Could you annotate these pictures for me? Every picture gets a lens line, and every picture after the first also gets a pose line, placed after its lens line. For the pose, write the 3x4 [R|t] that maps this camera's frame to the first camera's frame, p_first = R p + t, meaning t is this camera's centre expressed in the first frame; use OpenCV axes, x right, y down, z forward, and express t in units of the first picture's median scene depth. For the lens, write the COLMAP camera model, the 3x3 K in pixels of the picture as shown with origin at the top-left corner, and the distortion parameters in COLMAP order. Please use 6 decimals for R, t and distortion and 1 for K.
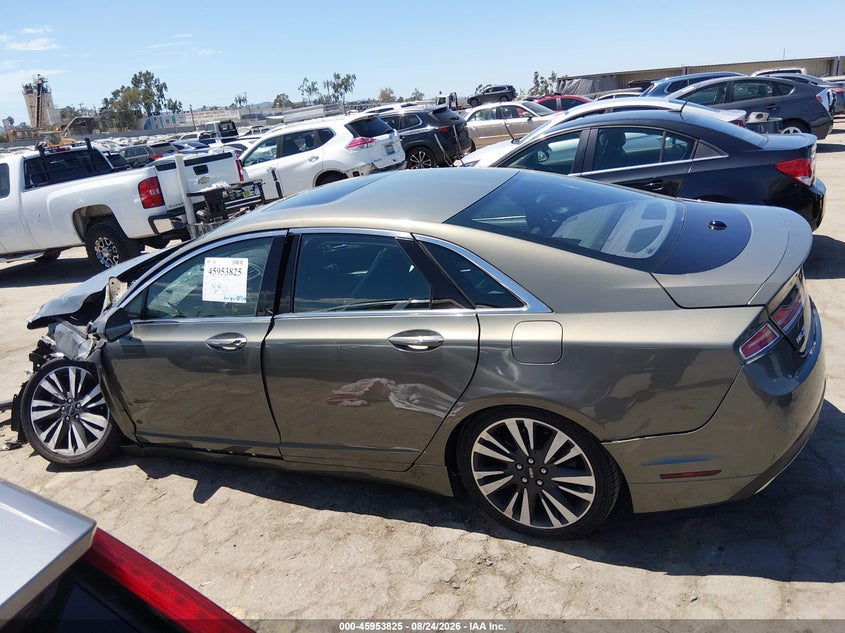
lens RADIAL K [[636.9, 0, 425.3], [0, 636.9, 316.3], [0, 0, 1]] dist [0.095238, -0.162428]
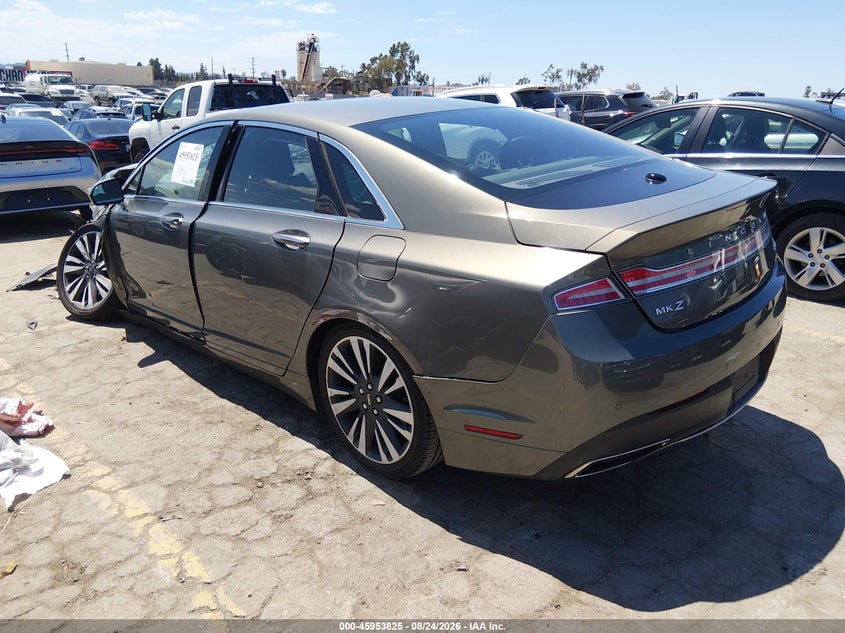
lens RADIAL K [[636.9, 0, 425.3], [0, 636.9, 316.3], [0, 0, 1]] dist [0.095238, -0.162428]
pose [[0.932317, 0.219422, -0.287471, 0.472930], [-0.214239, 0.975512, 0.049780, 0.058132], [0.291354, 0.015177, 0.956495, 0.117449]]
